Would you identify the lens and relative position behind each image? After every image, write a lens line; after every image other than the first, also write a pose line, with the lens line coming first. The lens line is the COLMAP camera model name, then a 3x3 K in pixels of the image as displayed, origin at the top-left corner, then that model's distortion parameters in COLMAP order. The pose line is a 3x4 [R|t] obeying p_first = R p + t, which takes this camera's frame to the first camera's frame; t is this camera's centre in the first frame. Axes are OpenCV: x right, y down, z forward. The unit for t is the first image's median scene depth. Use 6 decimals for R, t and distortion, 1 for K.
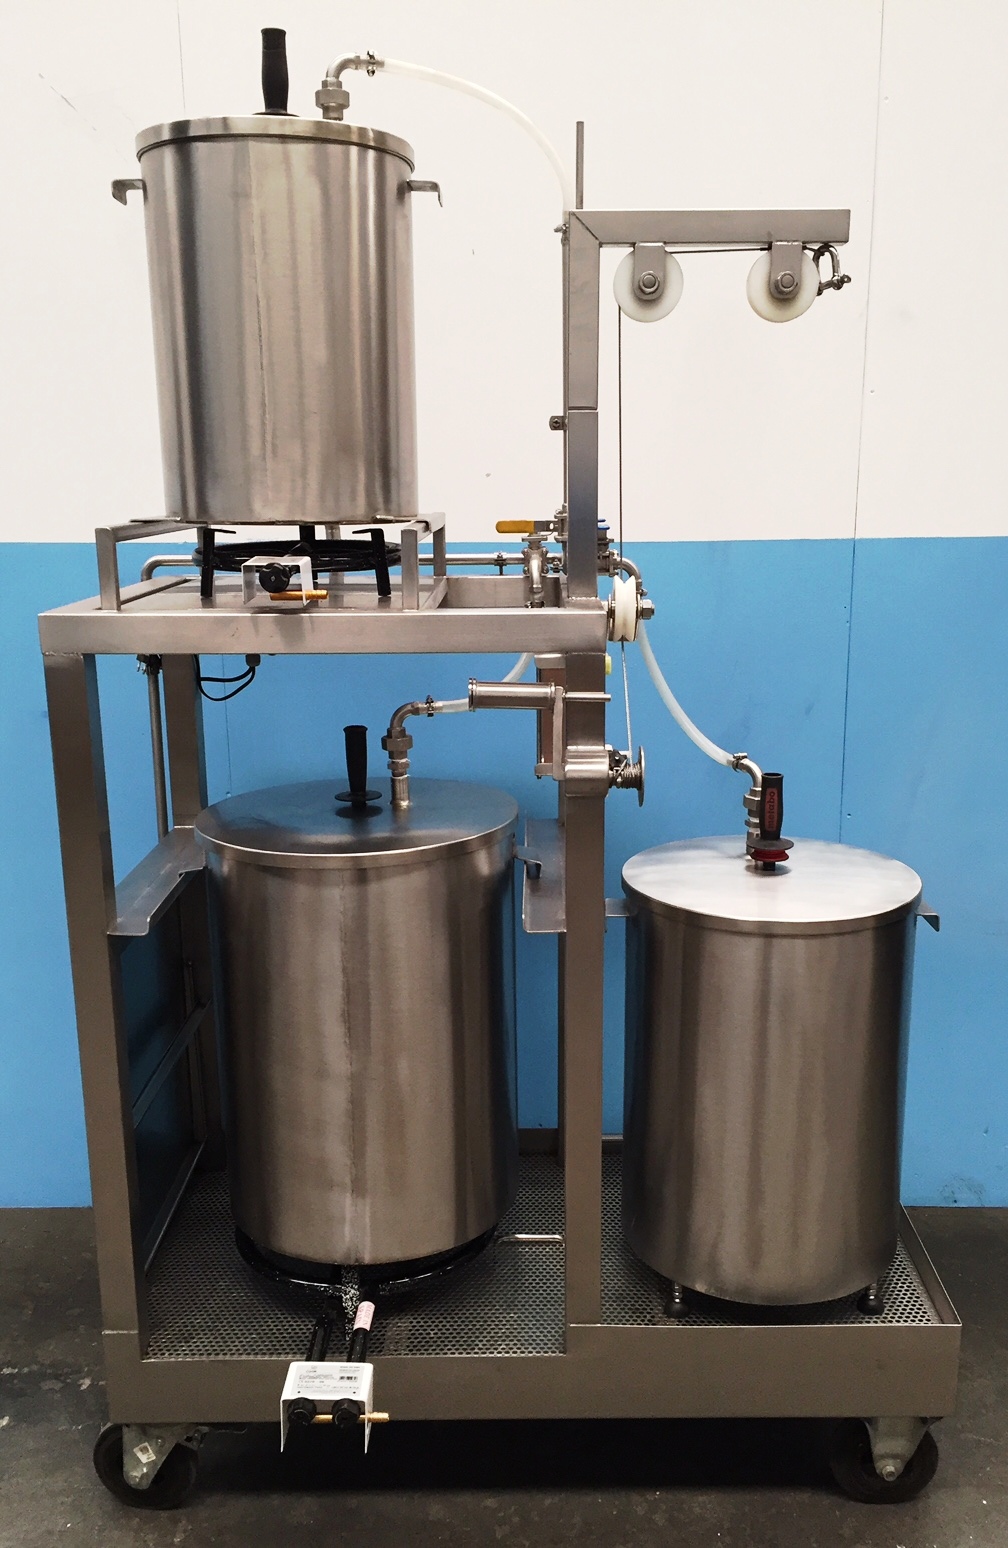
lens RADIAL K [[1300.7, 0, 504.0], [0, 1300.7, 774.0], [0, 0, 1]] dist [0.116946, -0.141348]
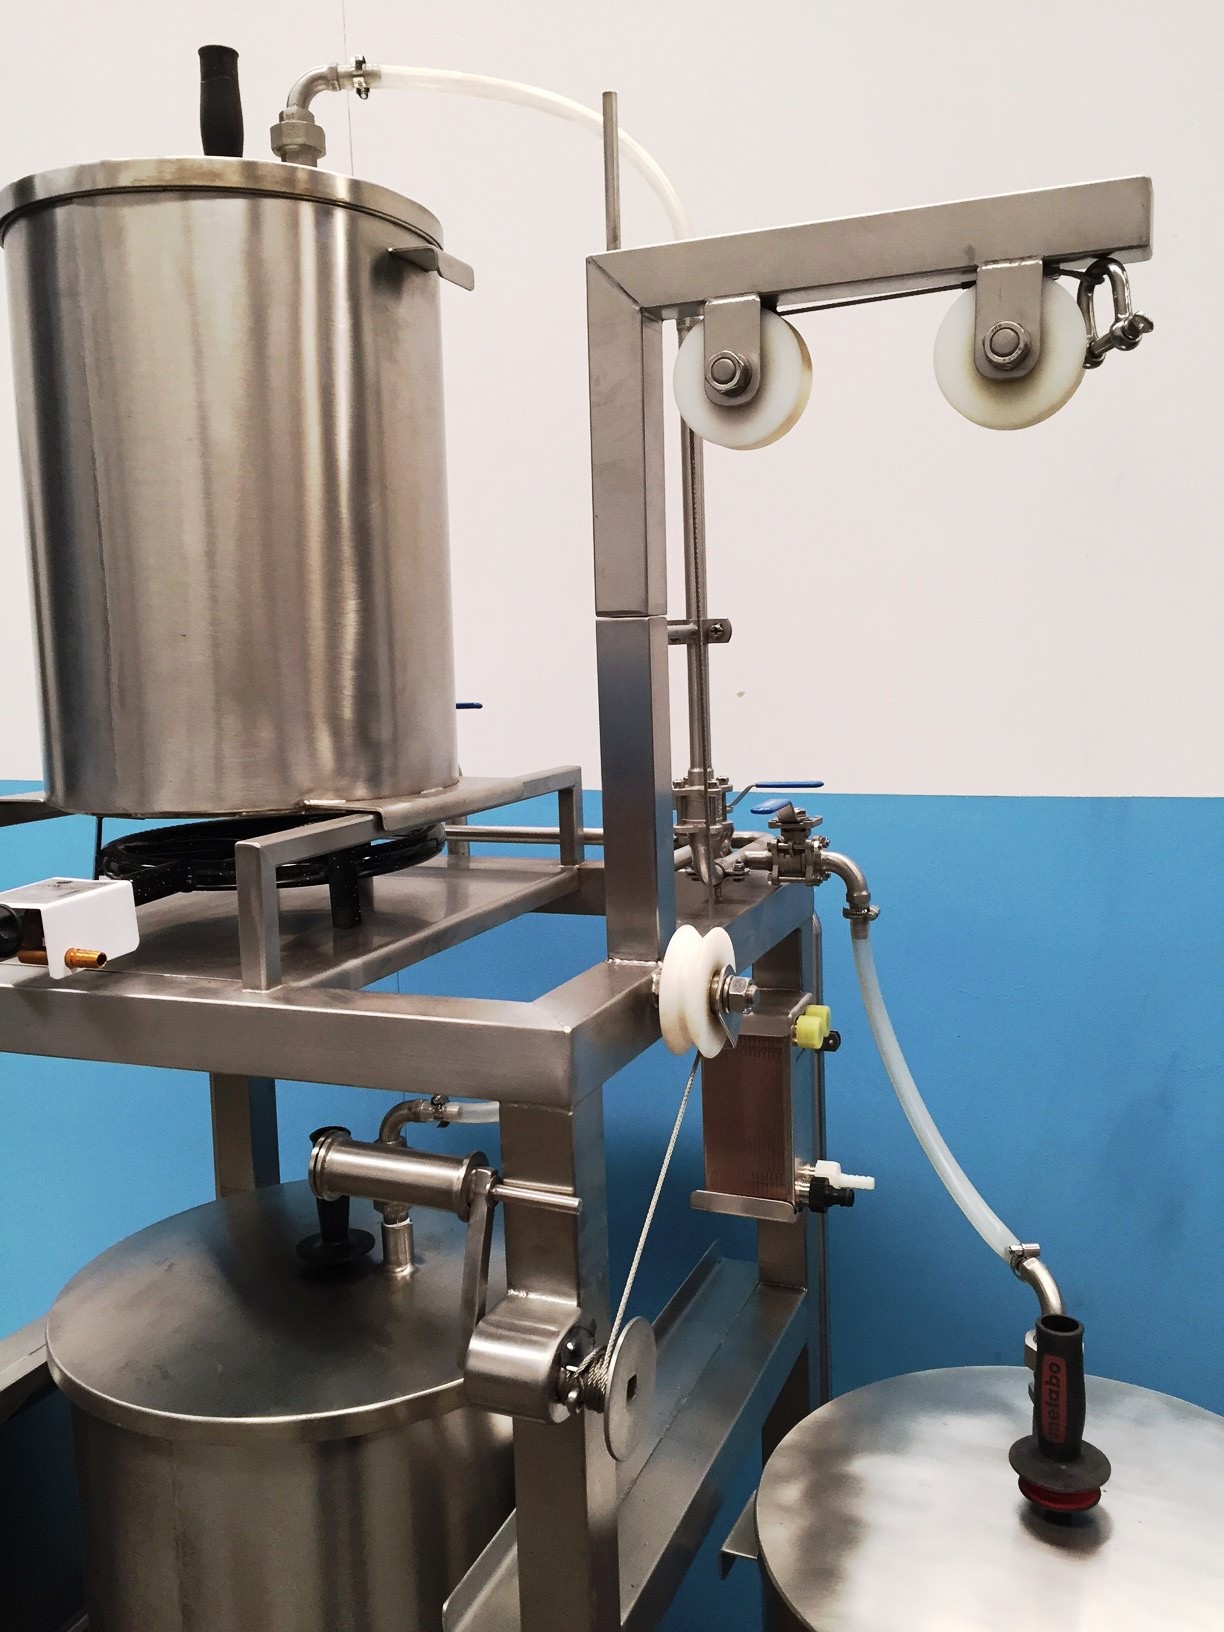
lens RADIAL K [[1357.8, 0, 612.0], [0, 1357.8, 816.0], [0, 0, 1]] dist [0.073384, -0.004098]
pose [[0.937801, 0.019097, -0.346649, 0.242642], [-0.054405, 0.994233, -0.092411, -0.141583], [0.342885, 0.105523, 0.933432, 0.479470]]
